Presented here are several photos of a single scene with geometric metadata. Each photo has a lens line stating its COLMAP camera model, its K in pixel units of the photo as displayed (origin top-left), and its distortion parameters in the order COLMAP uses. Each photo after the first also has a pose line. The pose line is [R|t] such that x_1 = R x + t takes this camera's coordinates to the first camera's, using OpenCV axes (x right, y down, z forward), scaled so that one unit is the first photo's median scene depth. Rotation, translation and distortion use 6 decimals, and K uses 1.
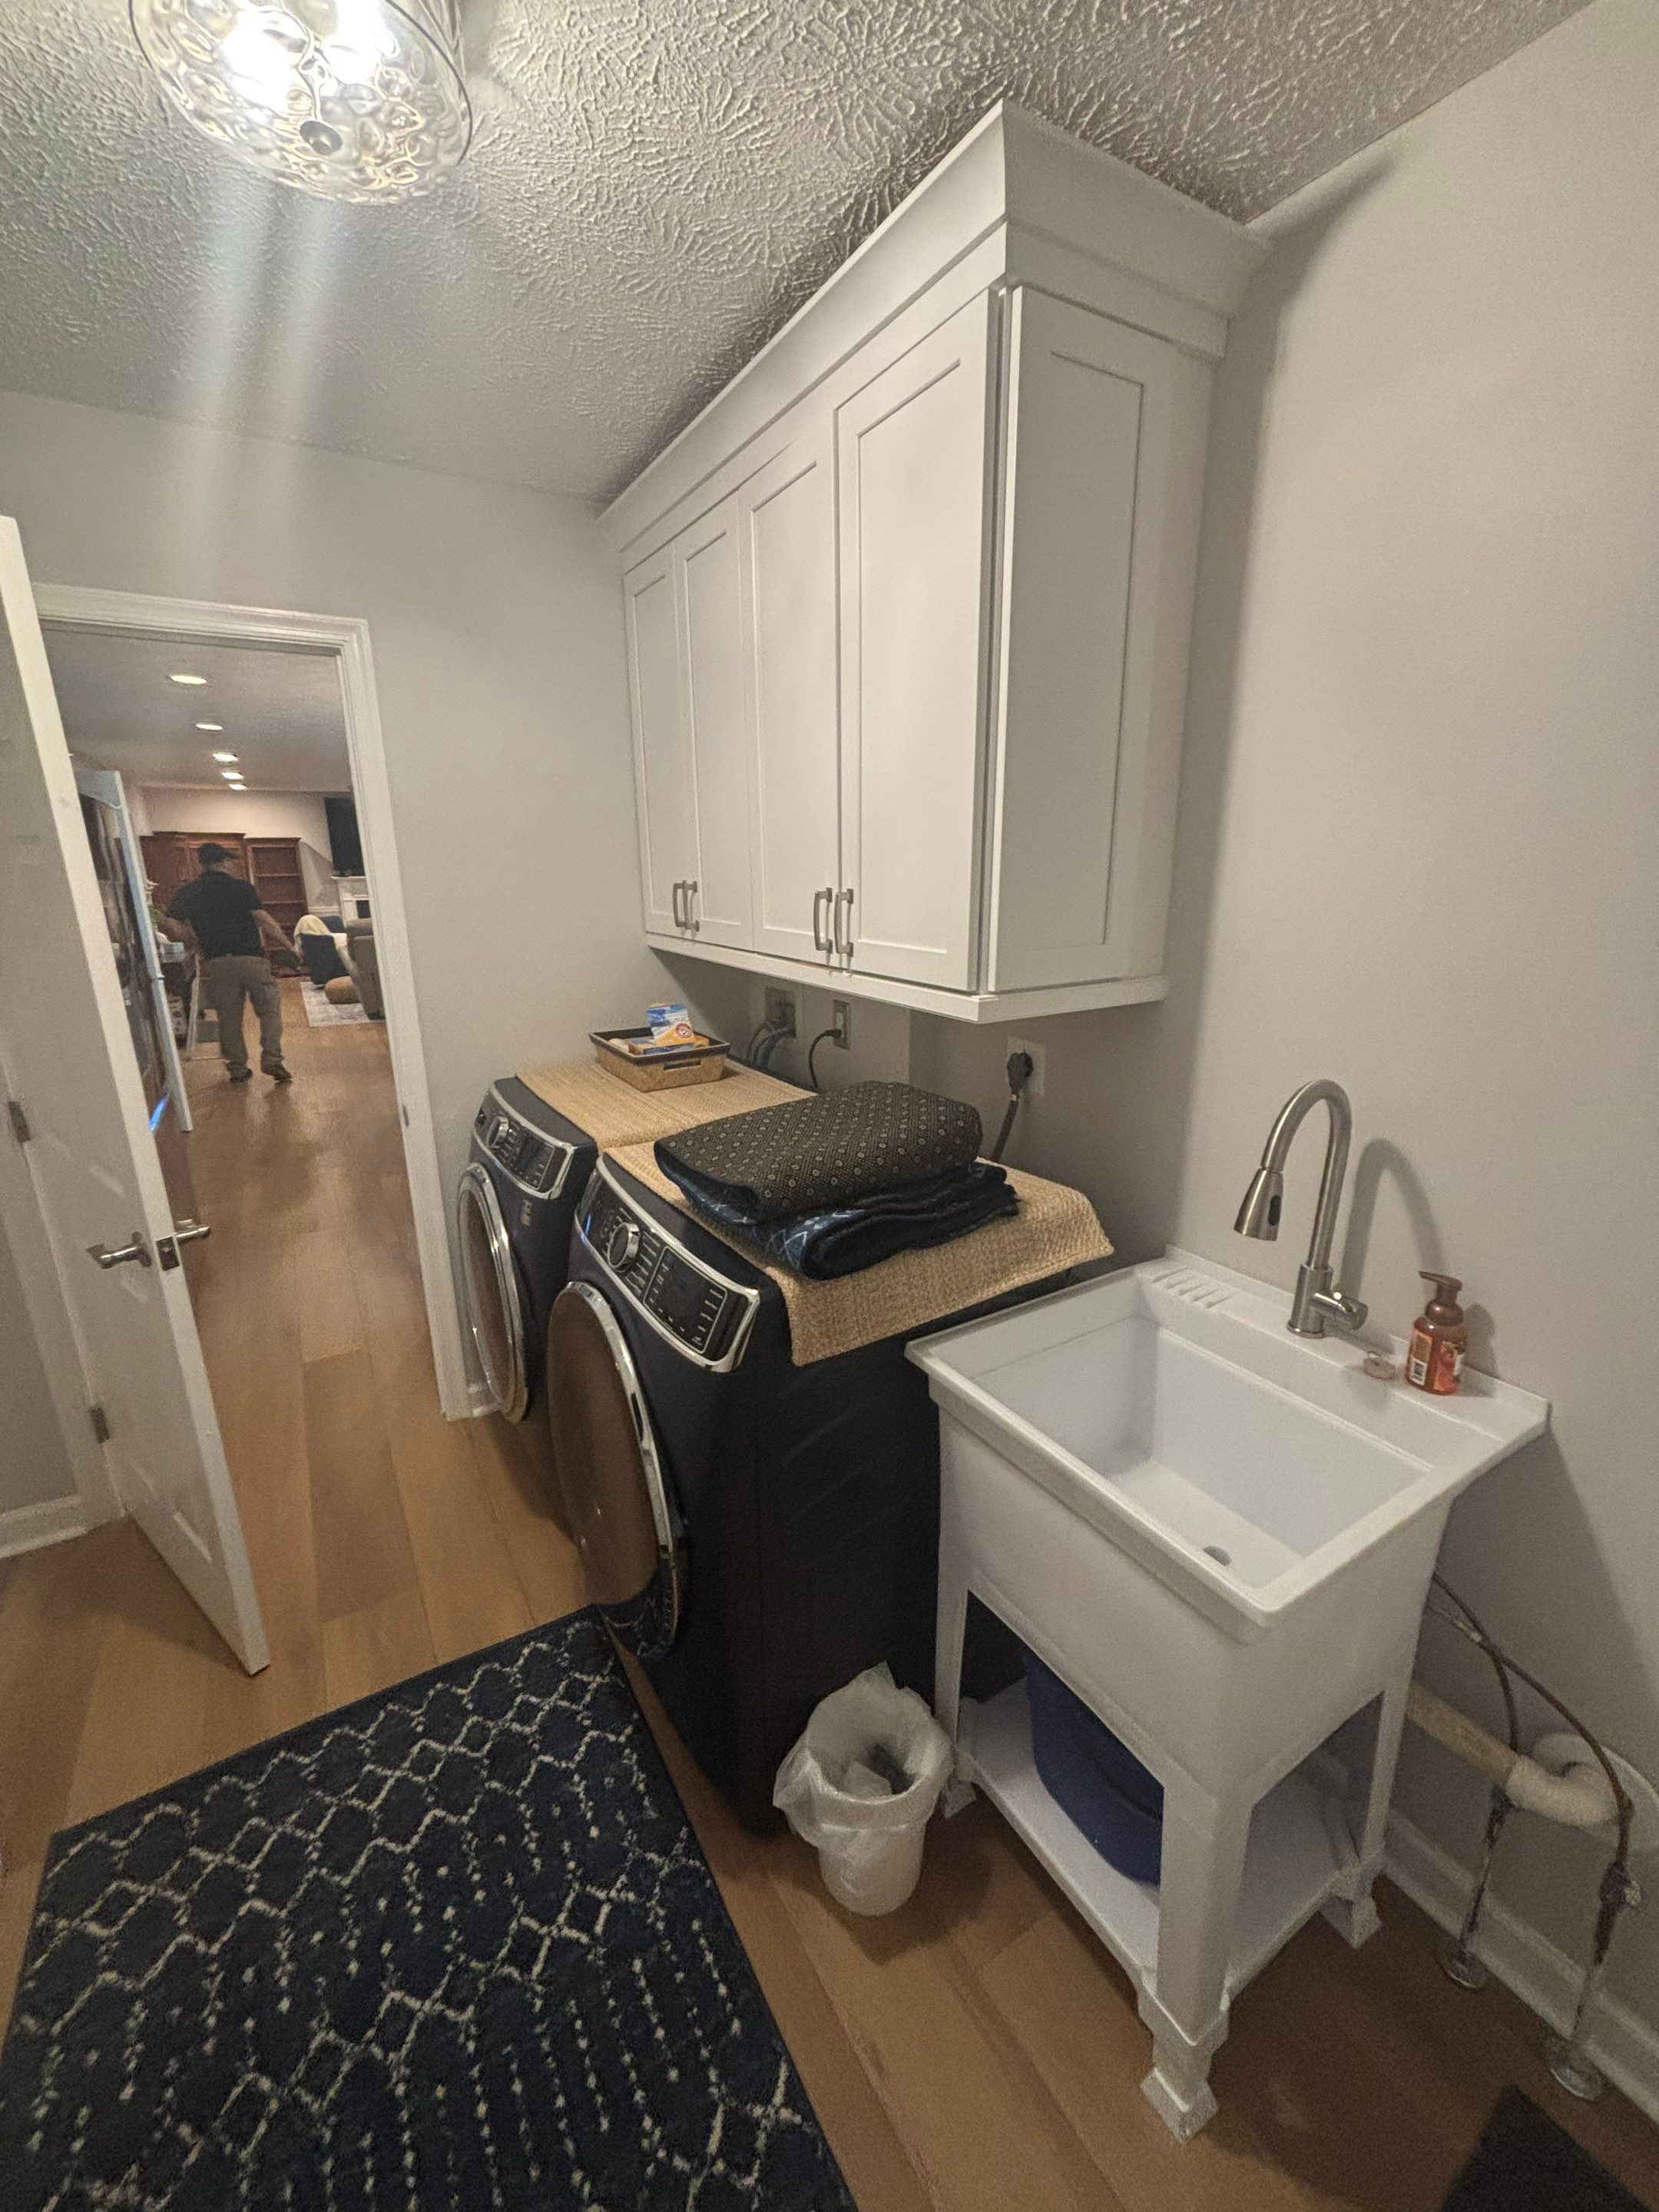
lens RADIAL K [[906.7, 0, 838.1], [0, 906.7, 1100.0], [0, 0, 1]] dist [-0.003195, 0.001807]
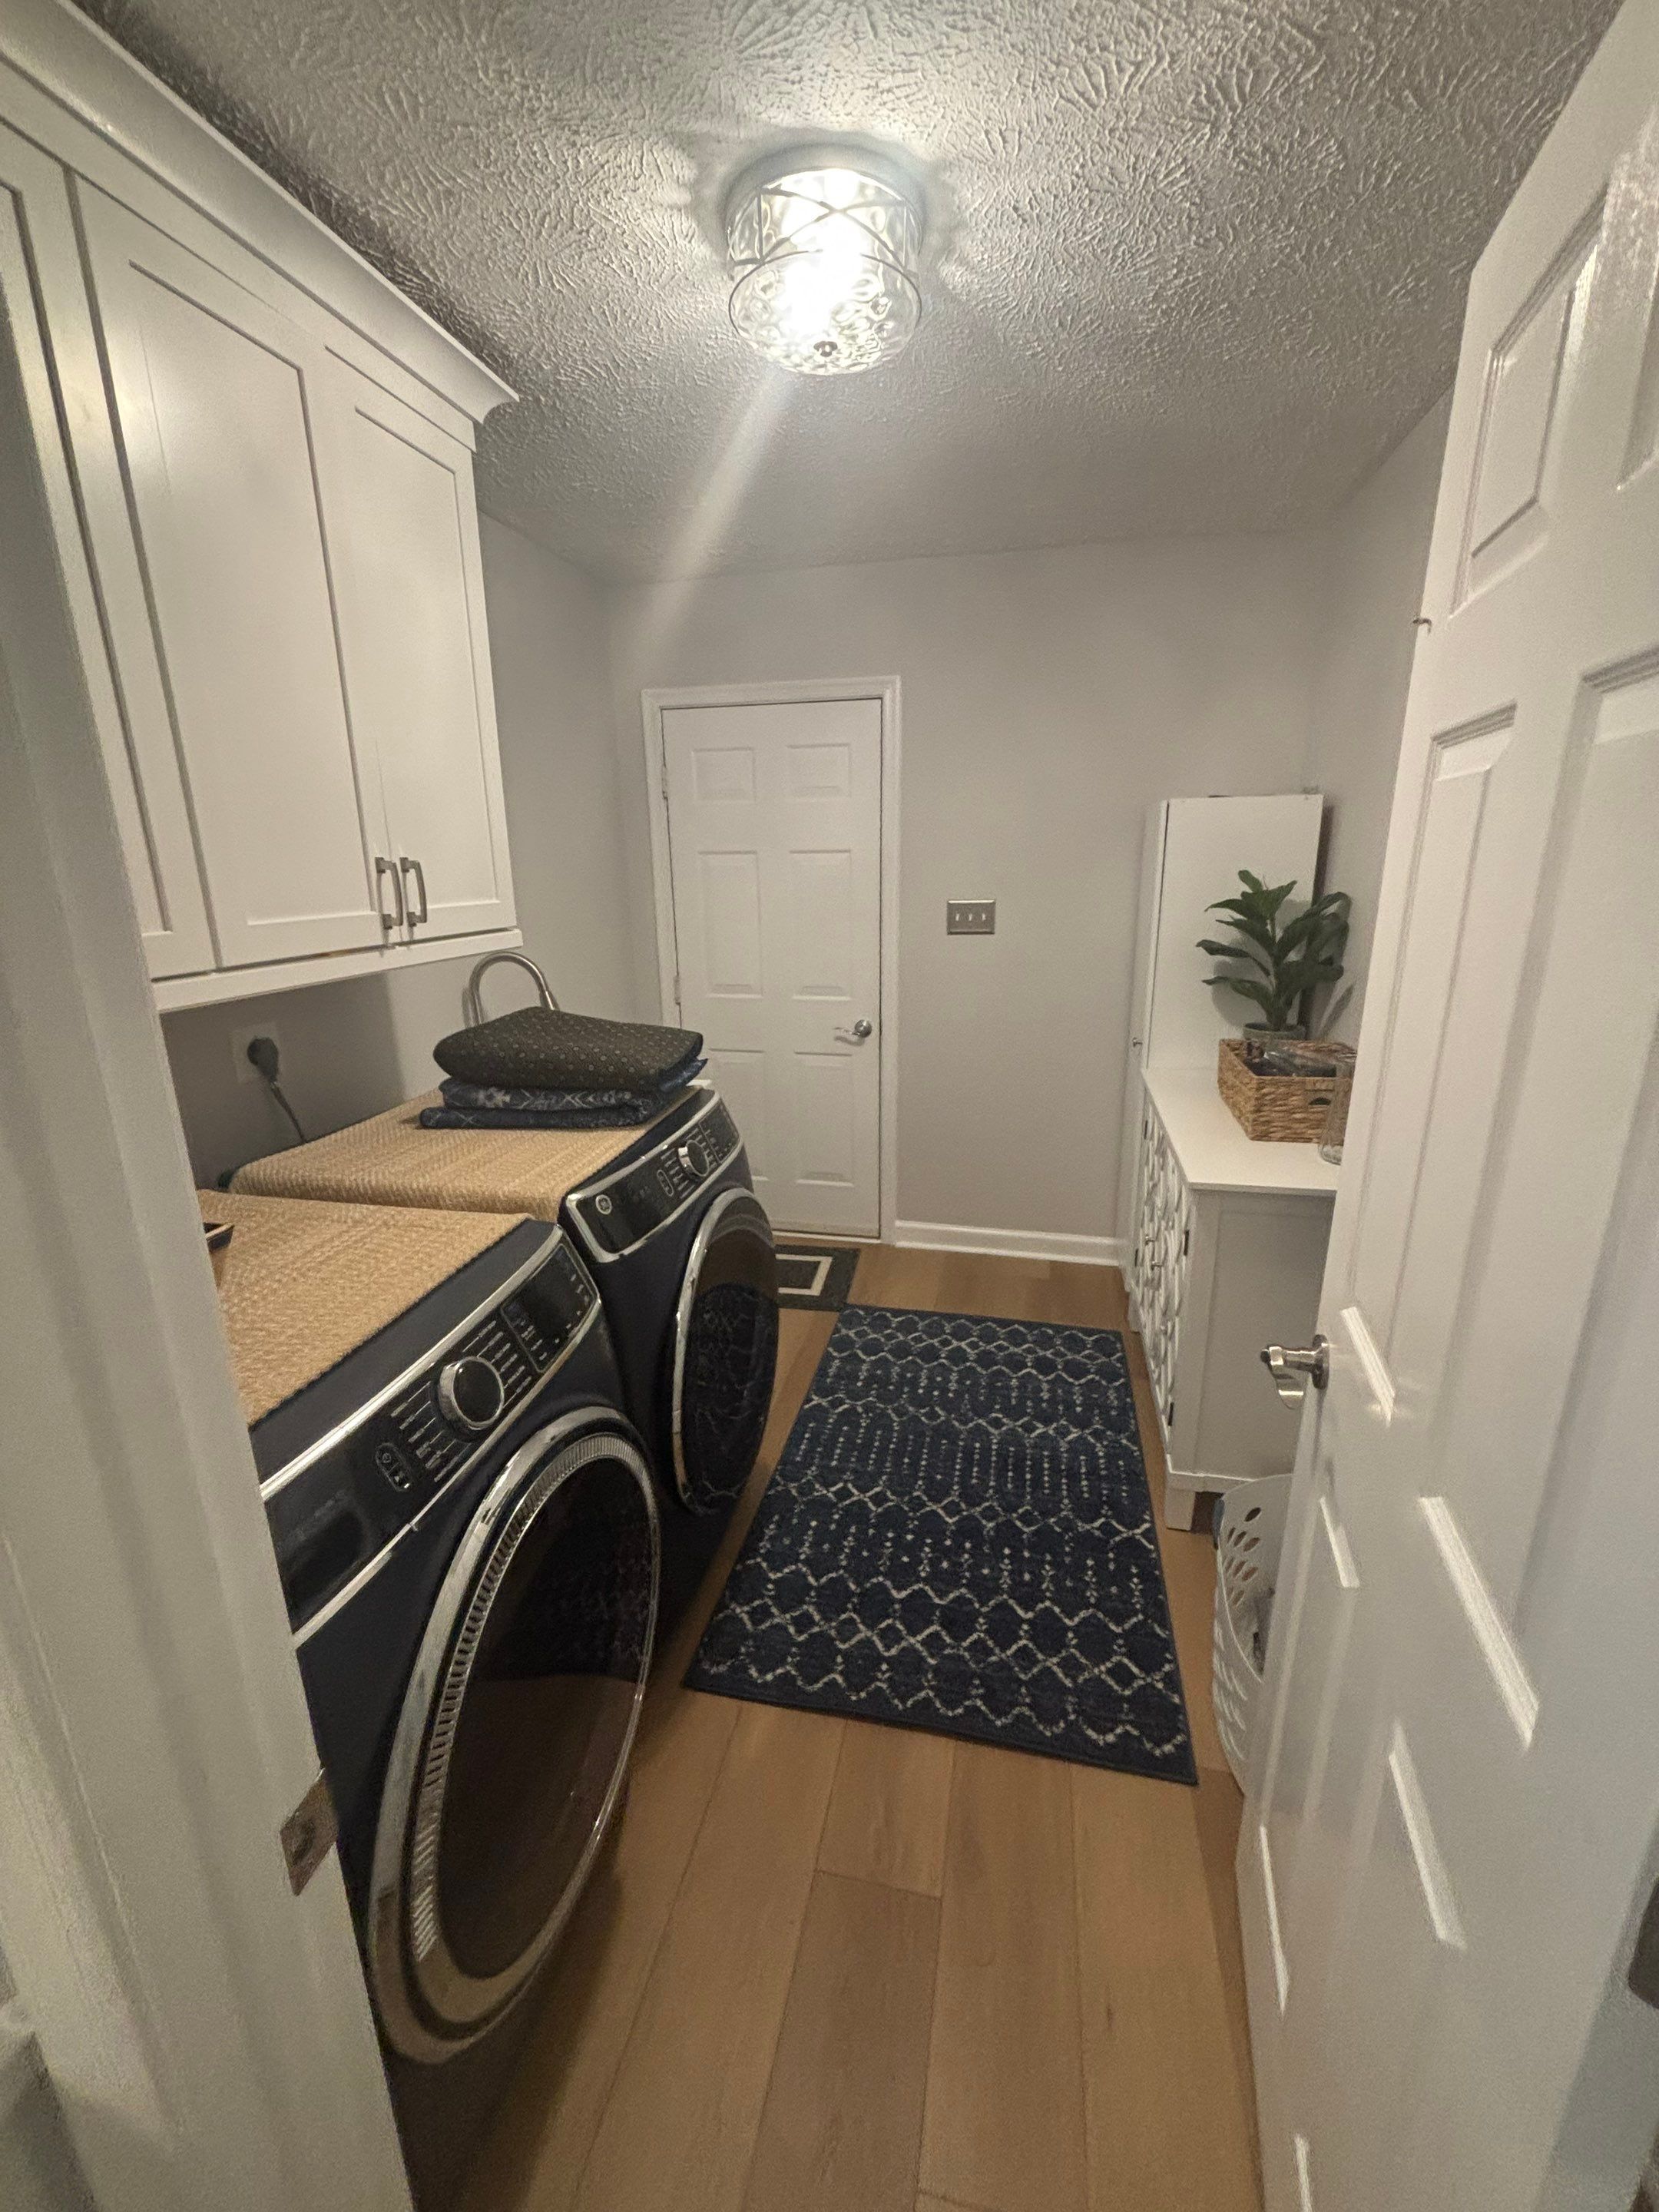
lens RADIAL K [[906.7, 0, 840.7], [0, 906.7, 1110.9], [0, 0, 1]] dist [-0.003195, 0.001807]
pose [[-0.731221, -0.183736, 0.656930, -0.970468], [0.192360, 0.868418, 0.456999, -0.332749], [-0.654457, 0.460534, -0.599662, 1.335384]]
